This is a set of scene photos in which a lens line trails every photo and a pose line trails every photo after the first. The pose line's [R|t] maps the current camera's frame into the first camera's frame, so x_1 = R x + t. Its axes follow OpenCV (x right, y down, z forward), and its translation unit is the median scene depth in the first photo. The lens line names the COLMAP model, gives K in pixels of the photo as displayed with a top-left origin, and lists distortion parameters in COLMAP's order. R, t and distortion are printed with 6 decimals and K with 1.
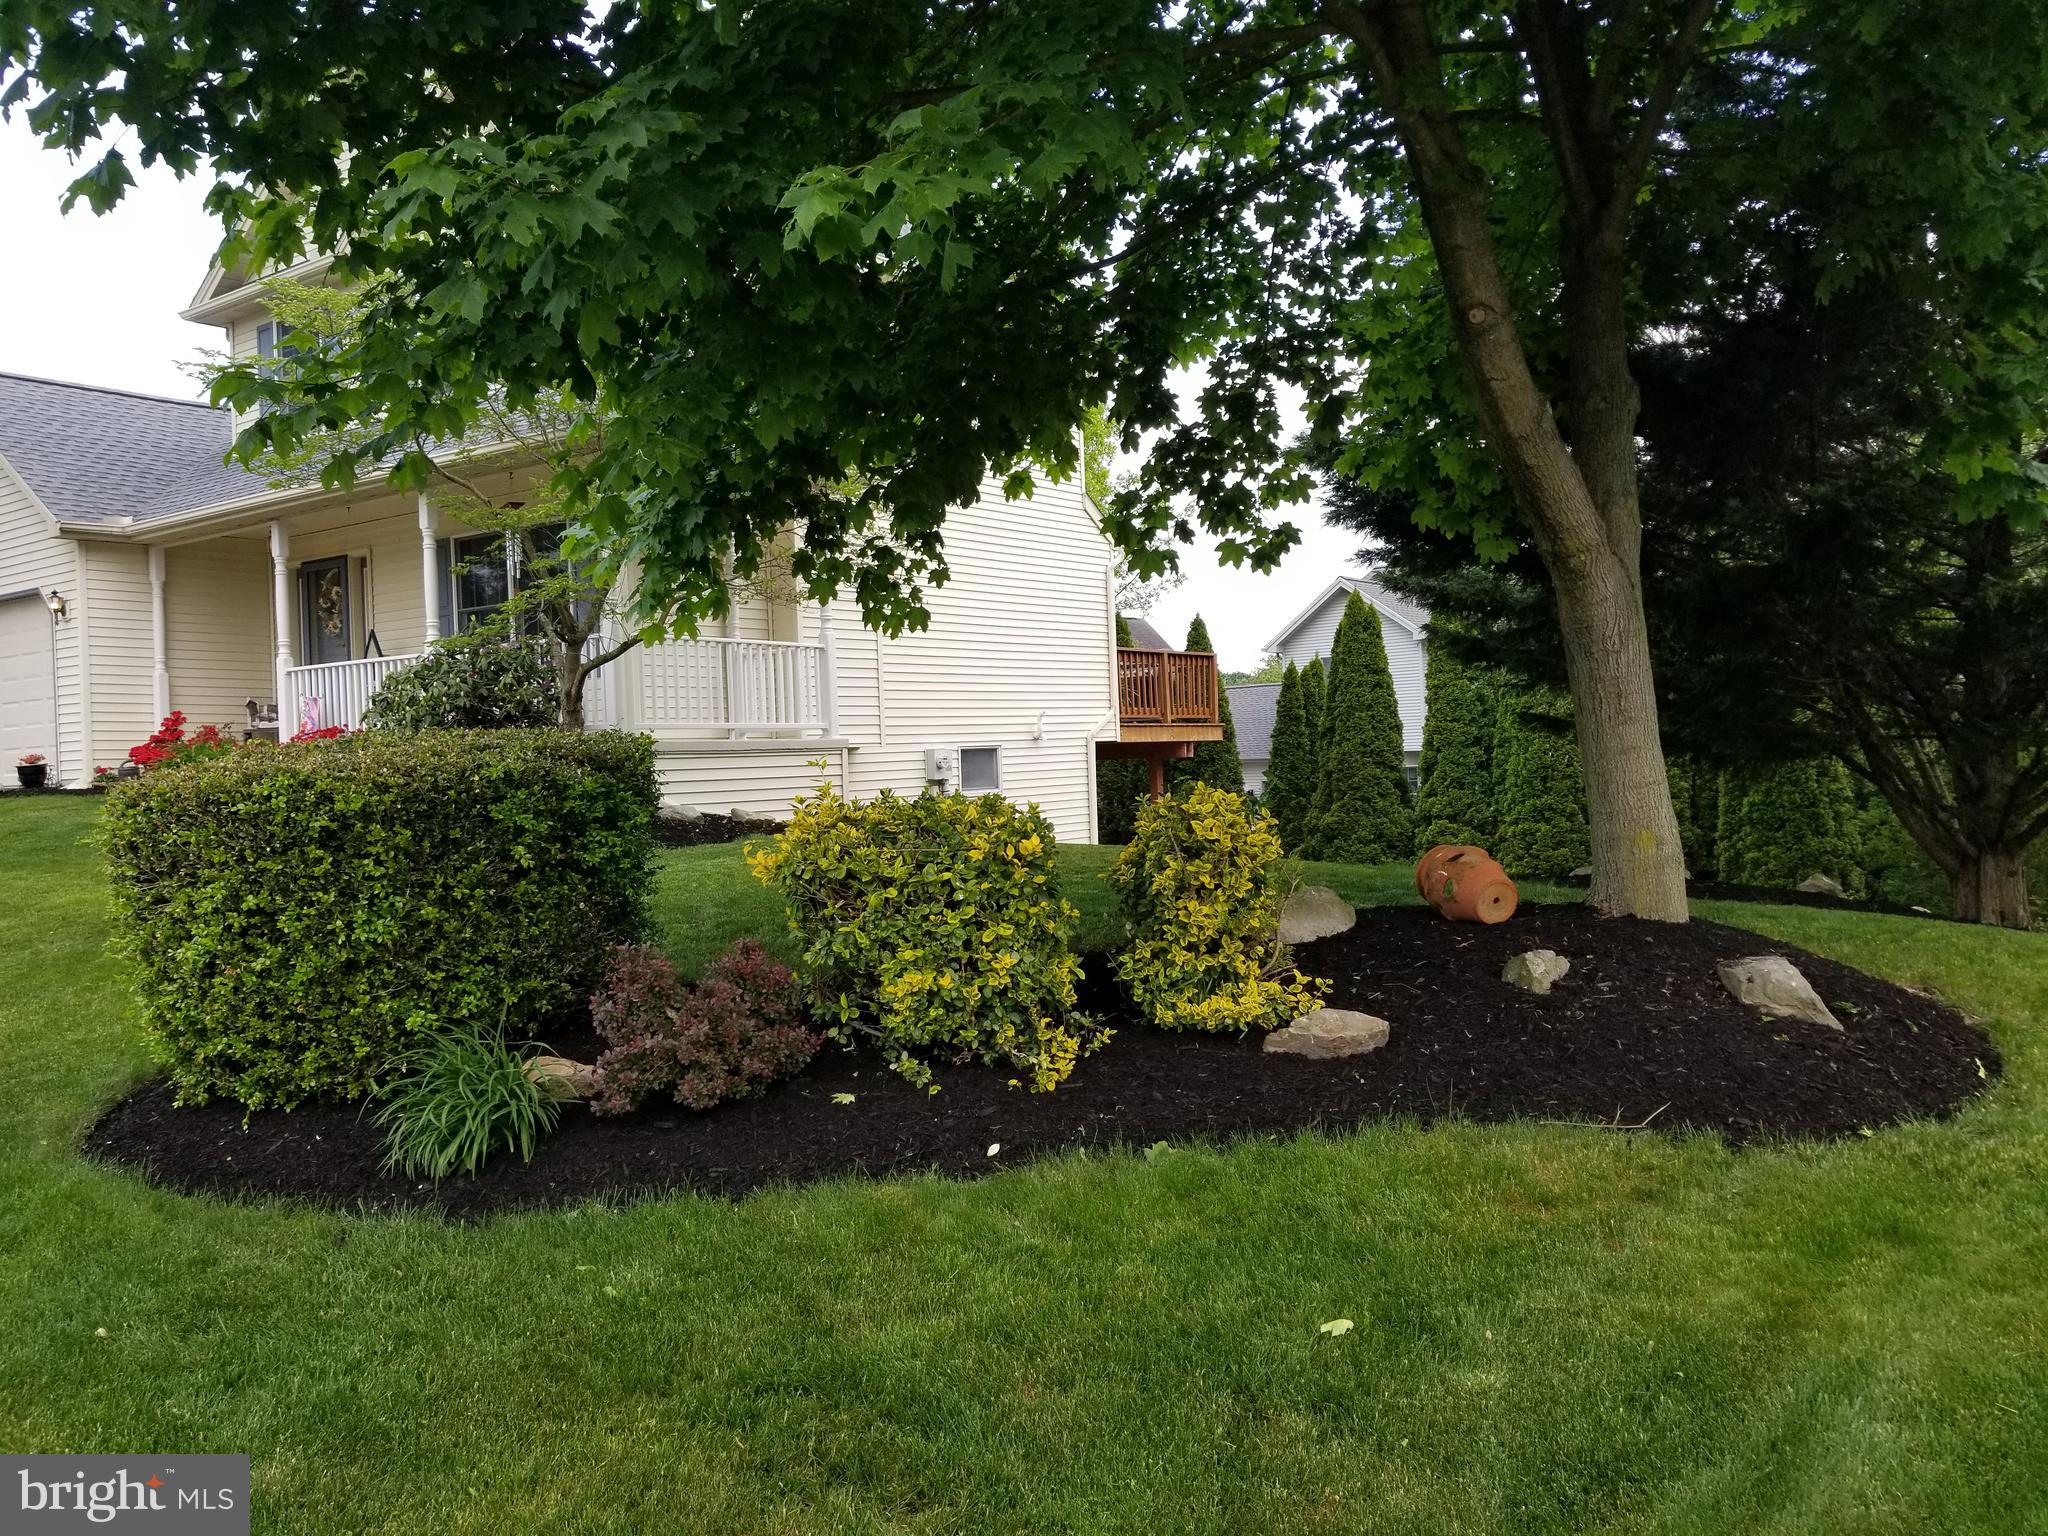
lens RADIAL K [[1585.4, 0, 1011.4], [0, 1585.4, 760.1], [0, 0, 1]] dist [0.079623, -0.131082]
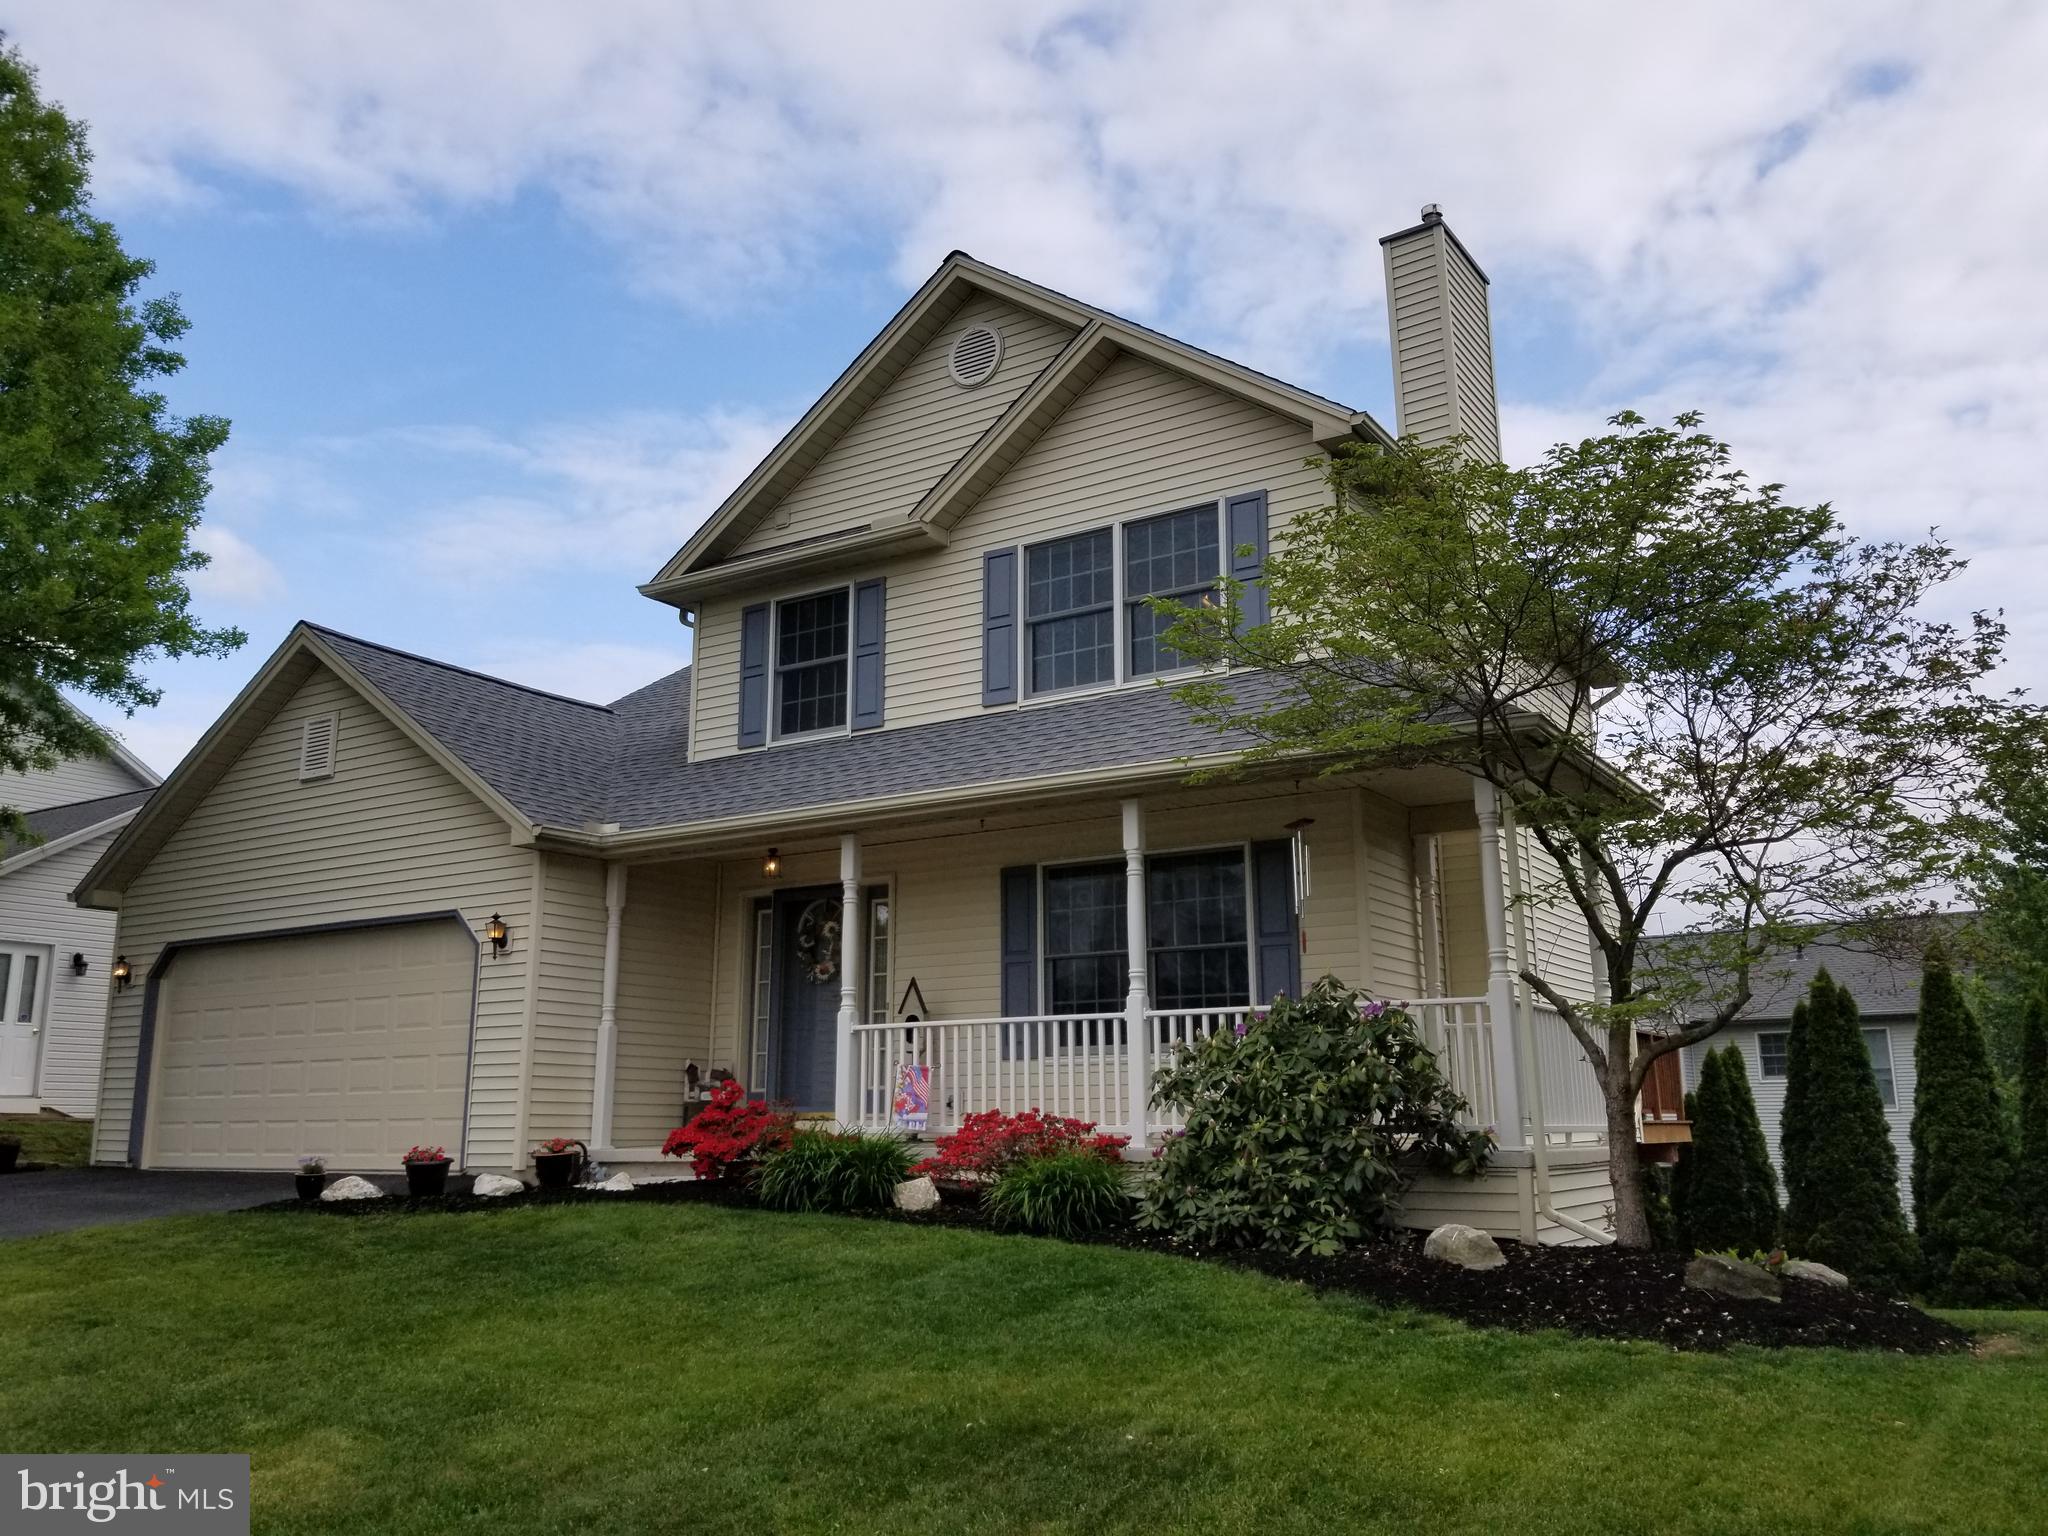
lens RADIAL K [[1583.0, 0, 1046.2], [0, 1583.0, 763.2], [0, 0, 1]] dist [0.096936, -0.163937]
pose [[0.996254, 0.044586, 0.074093, -0.384180], [-0.027019, 0.974427, -0.223074, -0.011926], [-0.082145, 0.220236, 0.971982, 0.210761]]
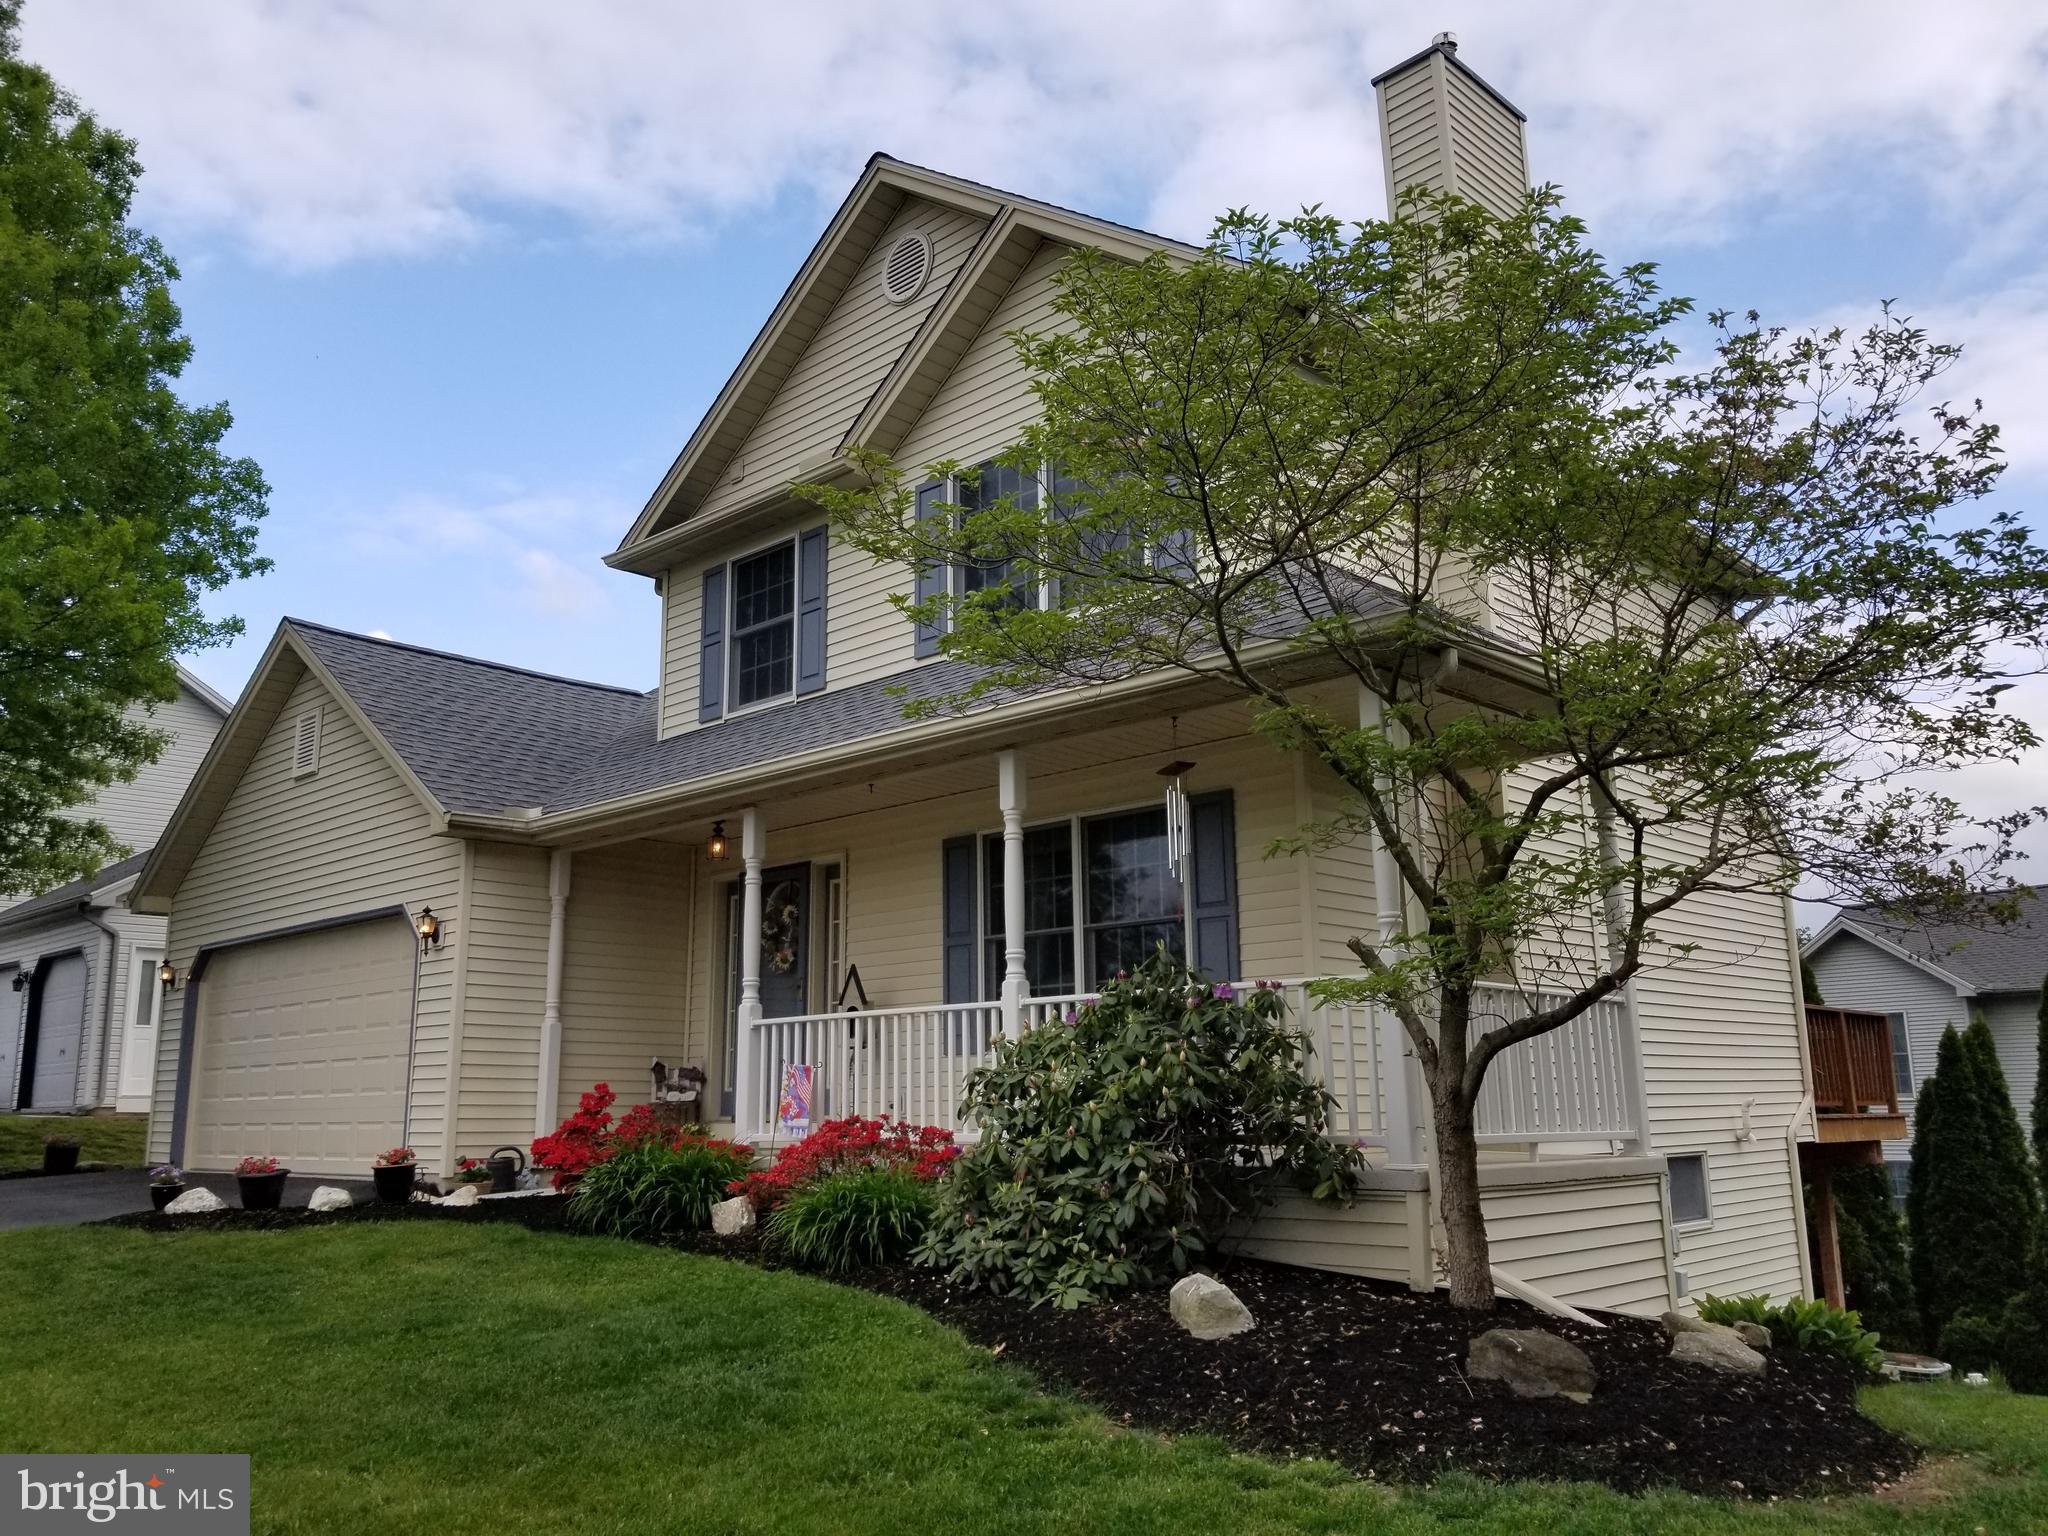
lens RADIAL K [[1585.4, 0, 1011.4], [0, 1585.4, 760.1], [0, 0, 1]] dist [0.079623, -0.131082]
pose [[0.991770, -0.004337, -0.127957, -0.232916], [-0.022987, 0.977154, -0.211287, -0.022906], [0.125950, 0.212490, 0.969012, 0.304383]]
